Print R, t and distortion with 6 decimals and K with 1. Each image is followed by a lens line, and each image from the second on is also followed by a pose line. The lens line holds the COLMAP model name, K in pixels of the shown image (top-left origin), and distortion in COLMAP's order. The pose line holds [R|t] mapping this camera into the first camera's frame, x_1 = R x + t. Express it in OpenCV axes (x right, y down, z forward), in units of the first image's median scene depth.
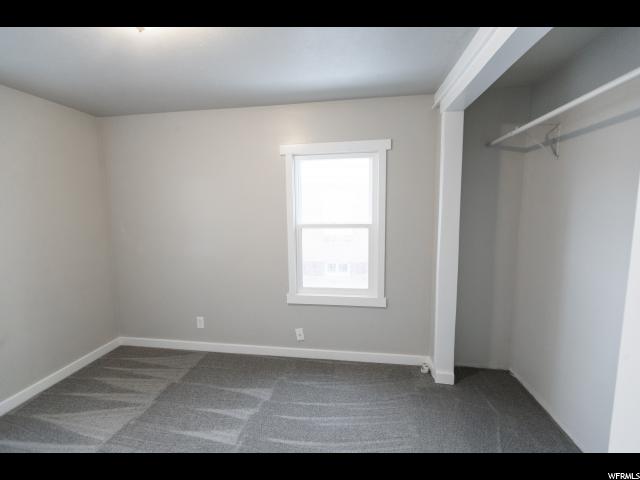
lens RADIAL K [[314.2, 0, 317.7], [0, 314.2, 246.4], [0, 0, 1]] dist [-0.006926, -0.000203]
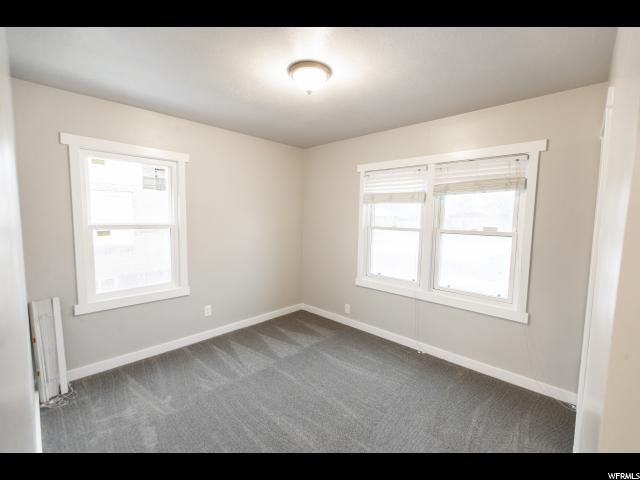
lens RADIAL K [[286.0, 0, 321.1], [0, 286.0, 236.9], [0, 0, 1]] dist [0.003281, 0.000401]
pose [[0.821791, 0.062909, -0.566306, 0.186395], [-0.084983, 0.996302, -0.012647, 0.003756], [0.563416, 0.058519, 0.824098, -0.029250]]
